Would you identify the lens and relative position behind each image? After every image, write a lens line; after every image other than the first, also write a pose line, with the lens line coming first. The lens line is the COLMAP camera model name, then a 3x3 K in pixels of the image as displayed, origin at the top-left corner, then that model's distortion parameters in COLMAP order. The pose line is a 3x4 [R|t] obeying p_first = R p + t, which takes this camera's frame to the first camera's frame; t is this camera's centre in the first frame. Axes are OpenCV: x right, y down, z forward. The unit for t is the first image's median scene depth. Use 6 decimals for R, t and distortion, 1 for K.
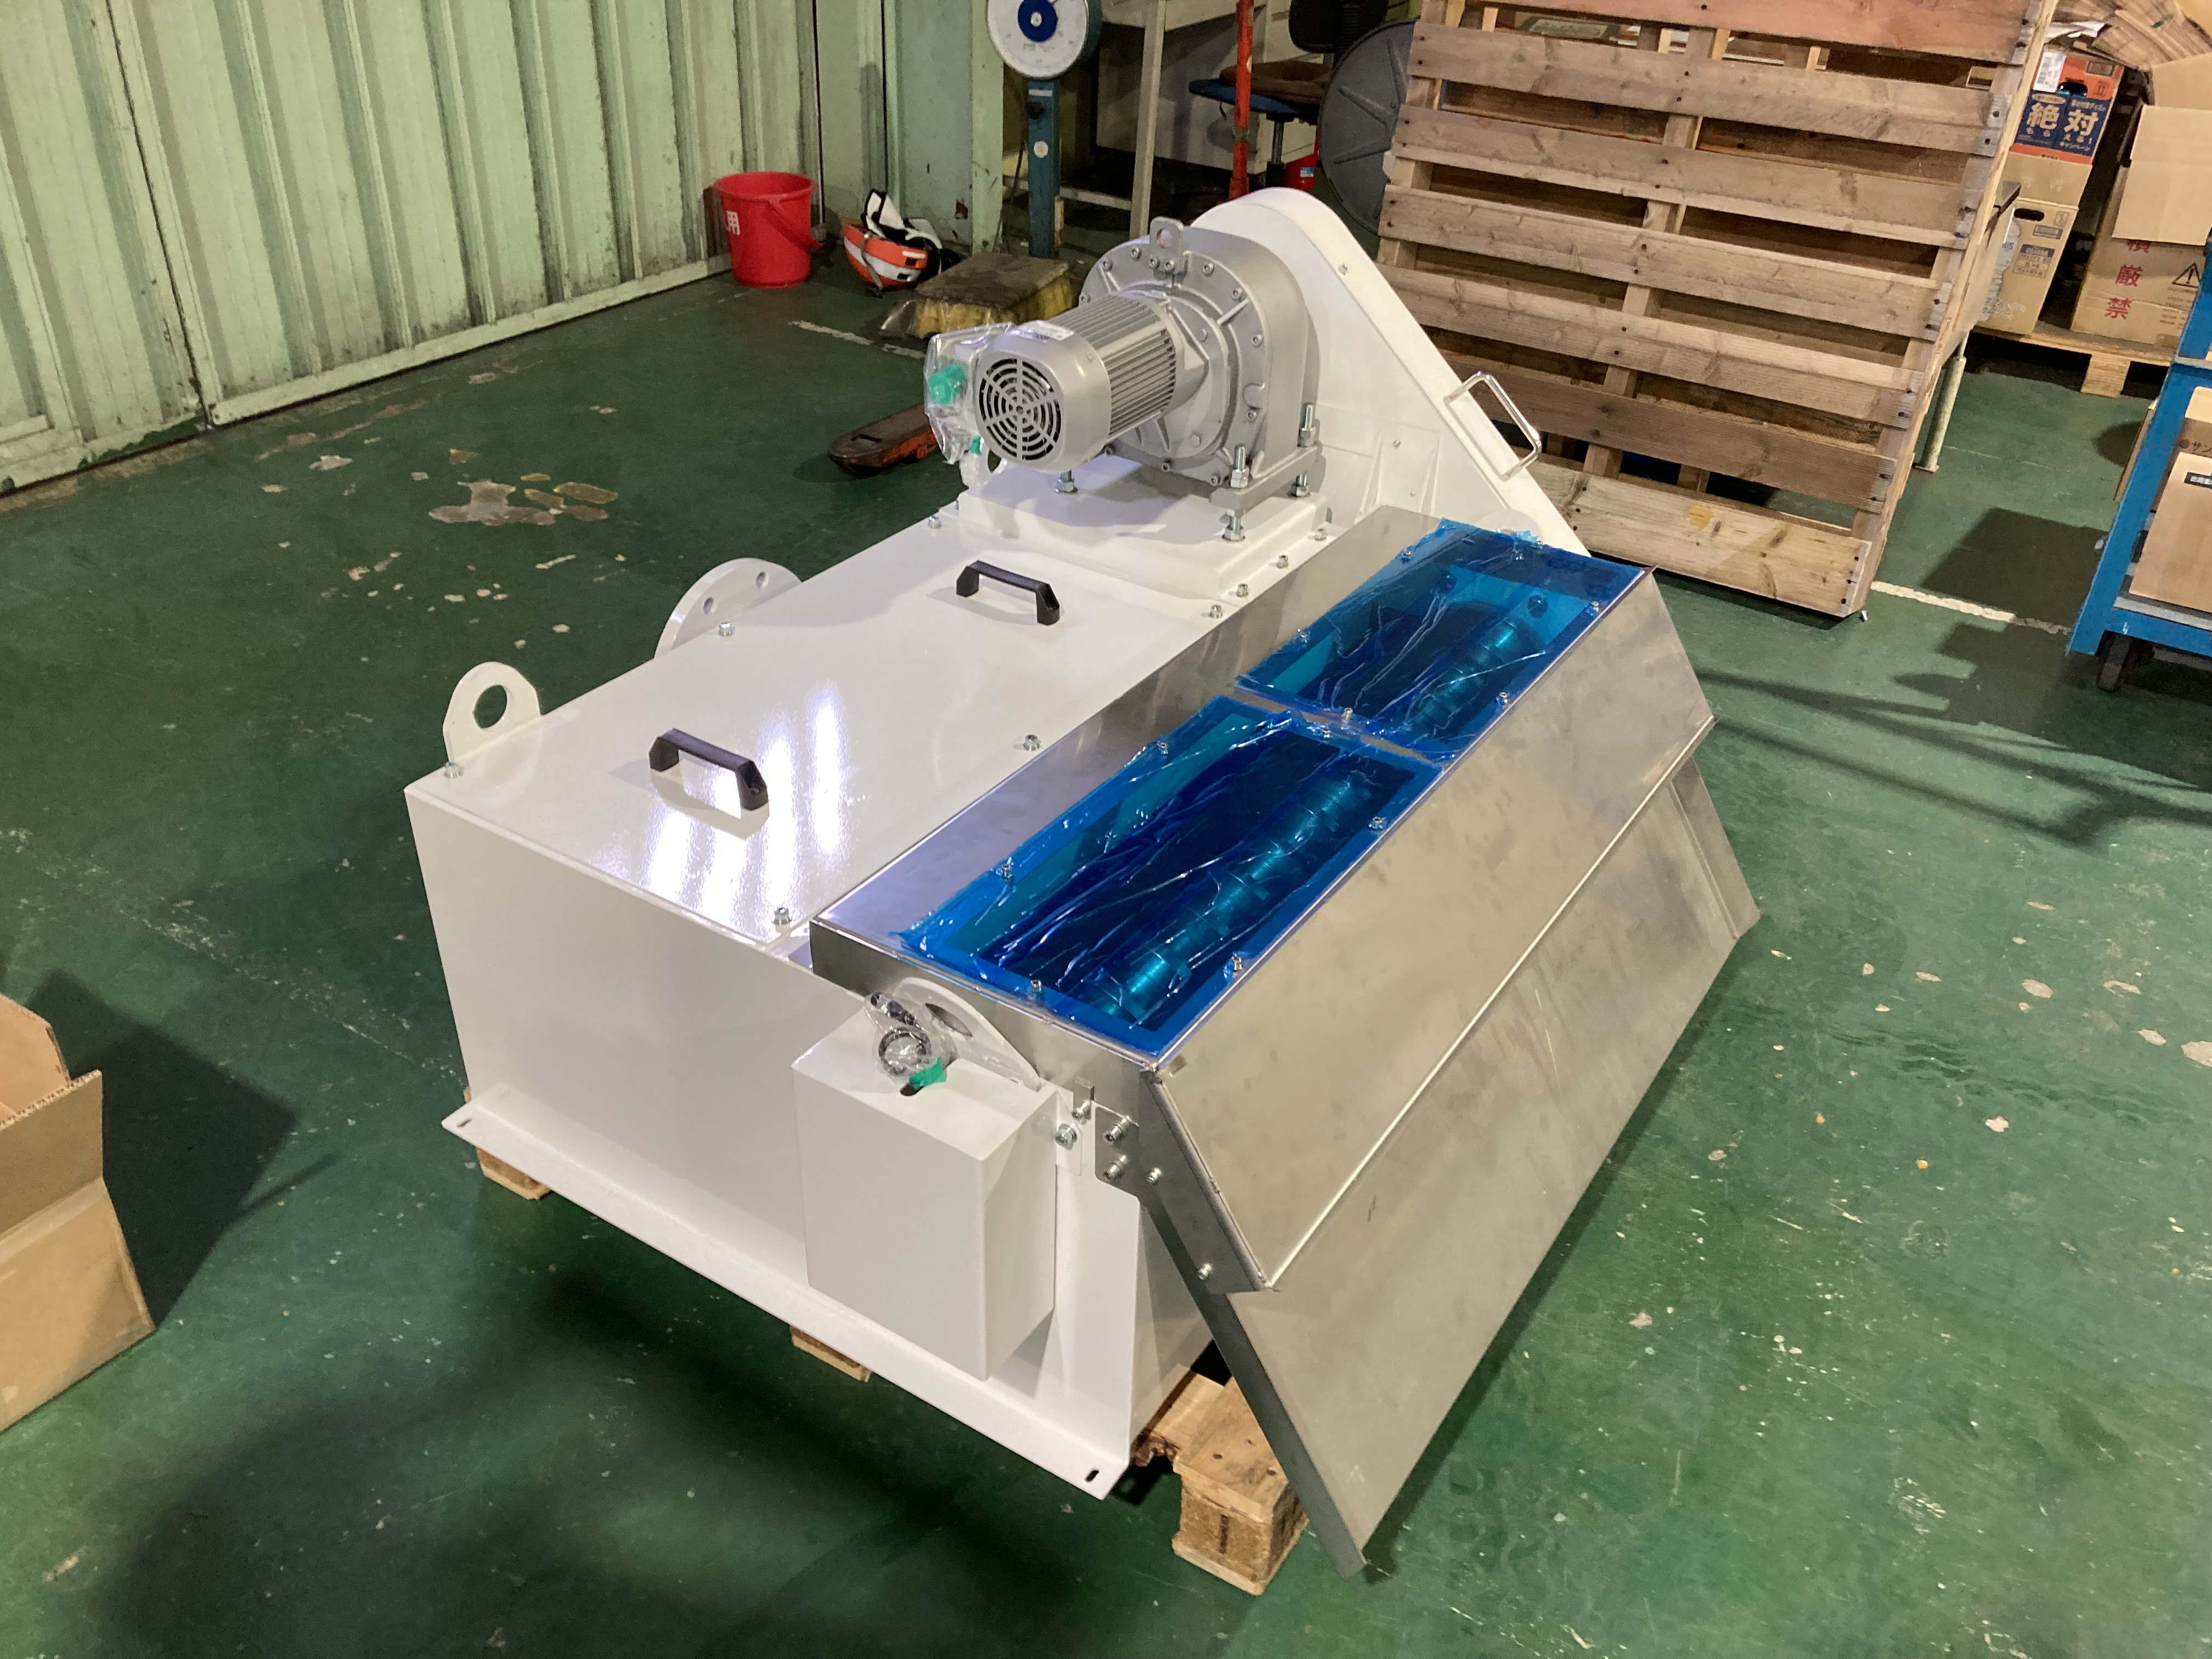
lens RADIAL K [[1848.4, 0, 1160.1], [0, 1848.4, 826.6], [0, 0, 1]] dist [0.005968, 0.009134]
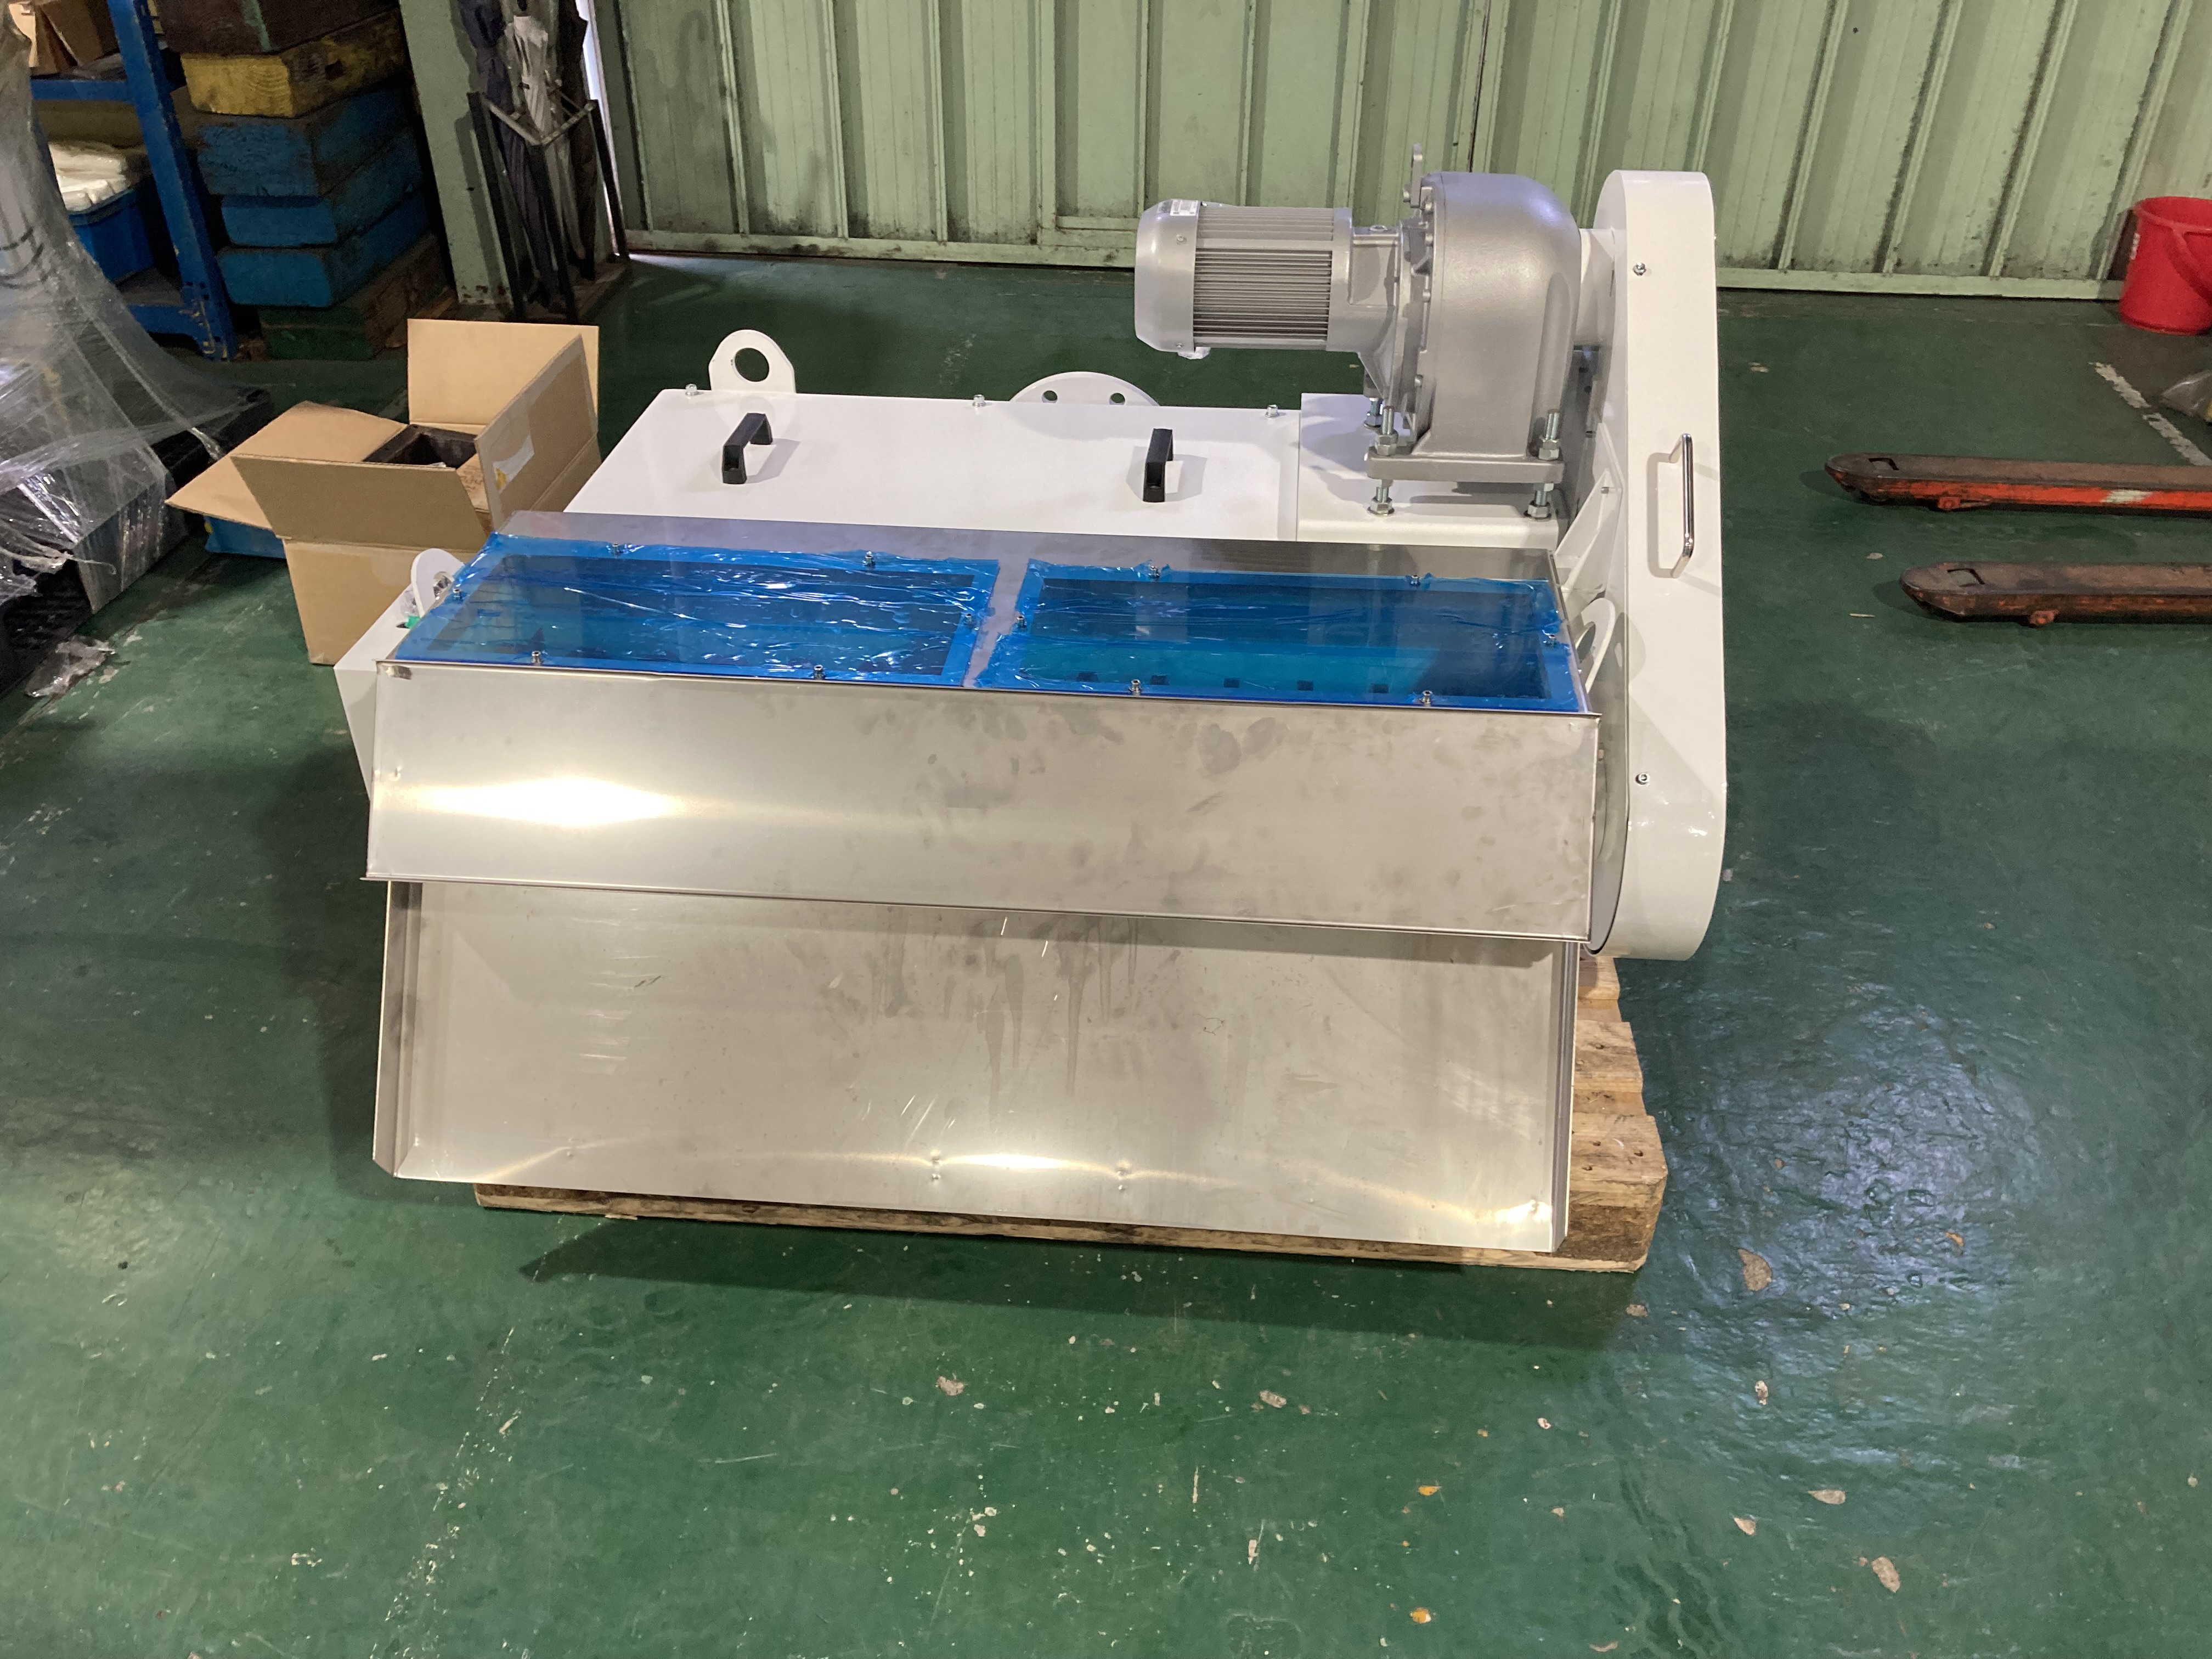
lens RADIAL K [[1761.4, 0, 1106.0], [0, 1761.4, 829.5], [0, 0, 1]] dist [0.008321, -0.001217]
pose [[0.457864, 0.478992, -0.748950, 0.405500], [-0.464370, 0.847240, 0.257965, -0.107908], [0.758103, 0.229677, 0.610350, 0.241404]]
